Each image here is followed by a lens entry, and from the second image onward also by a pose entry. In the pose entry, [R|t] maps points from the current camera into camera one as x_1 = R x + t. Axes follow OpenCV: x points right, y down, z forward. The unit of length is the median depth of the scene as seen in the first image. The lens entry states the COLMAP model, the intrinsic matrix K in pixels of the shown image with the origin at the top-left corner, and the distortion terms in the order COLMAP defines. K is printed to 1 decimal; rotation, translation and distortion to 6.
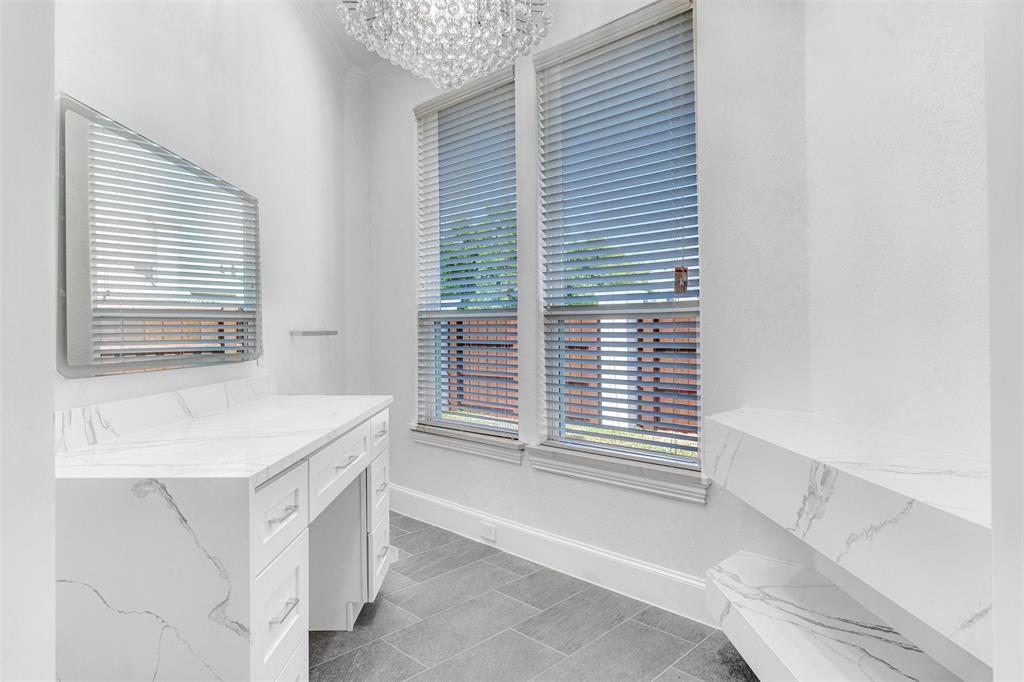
lens RADIAL K [[600.2, 0, 525.3], [0, 600.2, 326.4], [0, 0, 1]] dist [-0.003882, 0.000353]
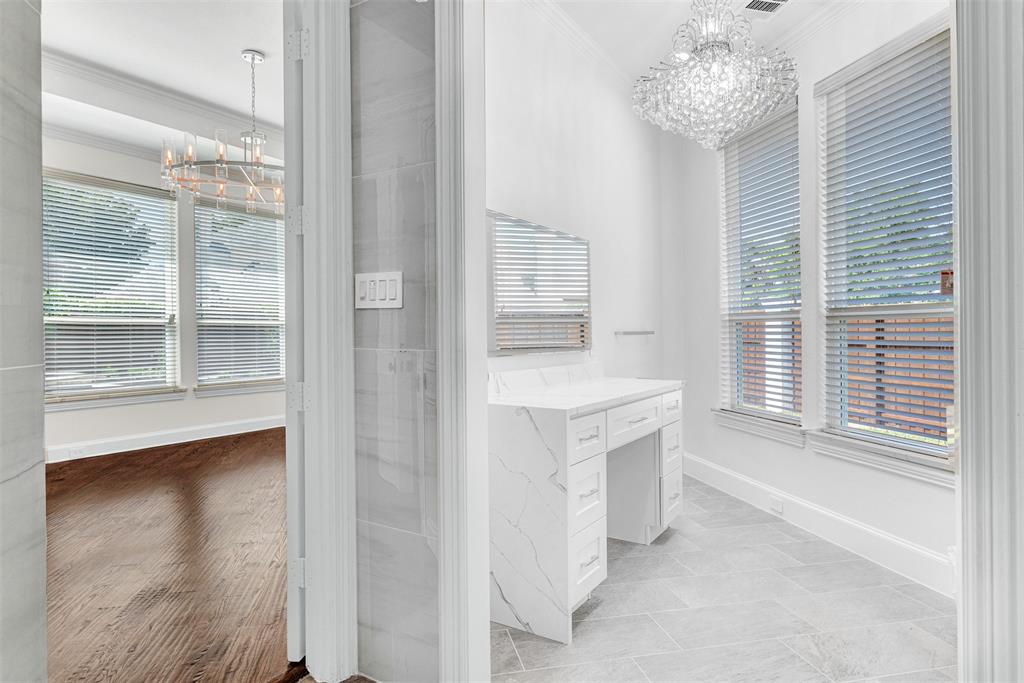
lens RADIAL K [[600.2, 0, 525.3], [0, 600.2, 326.9], [0, 0, 1]] dist [-0.003882, 0.000353]
pose [[0.839843, -0.007996, -0.542770, 0.178560], [0.007838, 0.999966, -0.002604, -0.000643], [0.542772, -0.002067, 0.839877, -0.255233]]
